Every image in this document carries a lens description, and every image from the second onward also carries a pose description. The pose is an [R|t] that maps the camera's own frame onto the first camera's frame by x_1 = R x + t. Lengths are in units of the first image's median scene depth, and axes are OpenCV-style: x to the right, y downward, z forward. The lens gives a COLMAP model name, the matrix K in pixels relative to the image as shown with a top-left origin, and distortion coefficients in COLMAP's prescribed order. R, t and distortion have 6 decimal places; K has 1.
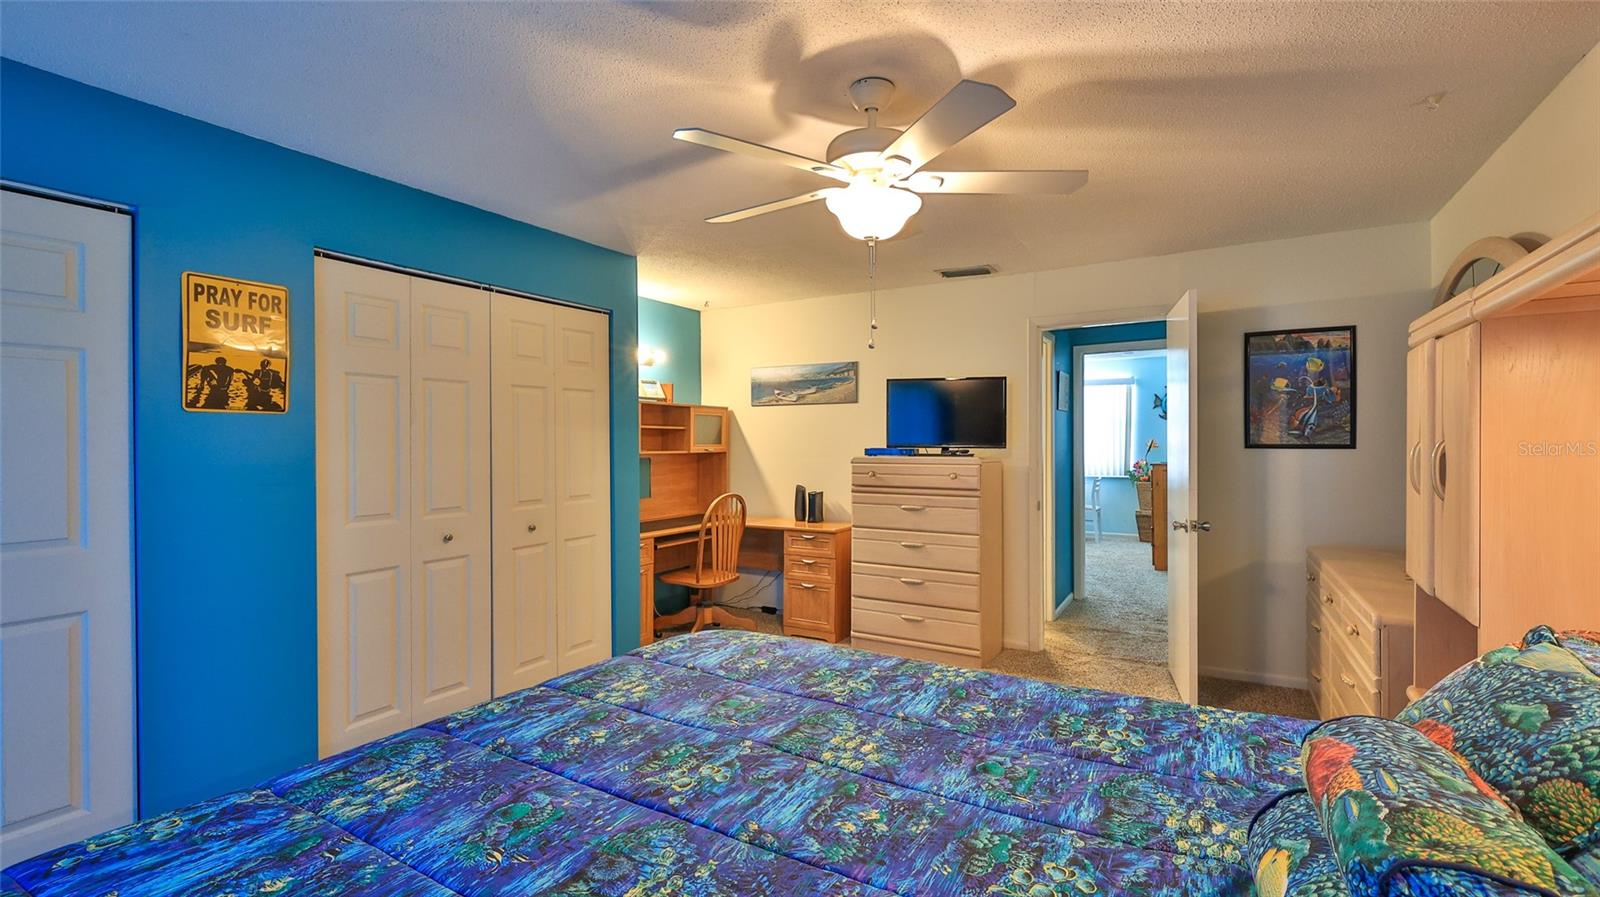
lens RADIAL K [[714.9, 0, 793.8], [0, 714.9, 443.9], [0, 0, 1]] dist [0.002687, 0.000619]
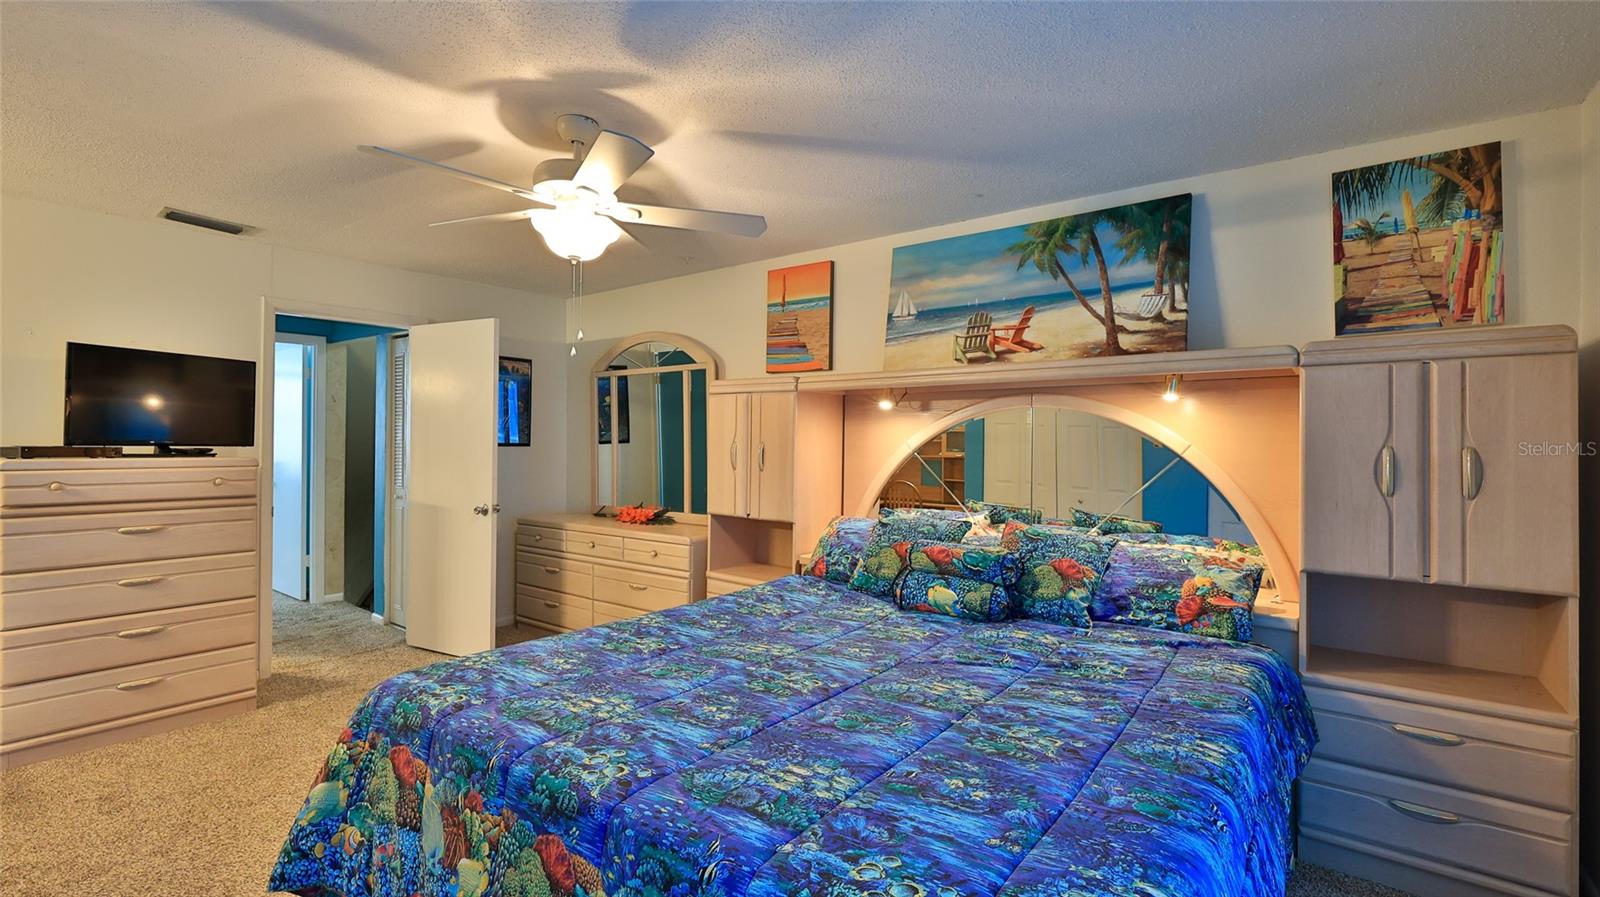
lens RADIAL K [[714.9, 0, 797.5], [0, 714.9, 446.5], [0, 0, 1]] dist [0.002687, 0.000619]
pose [[0.102919, -0.002166, 0.994687, -1.061367], [-0.006508, 0.999975, 0.002851, -0.000215], [-0.994668, -0.006767, 0.102902, 0.598580]]
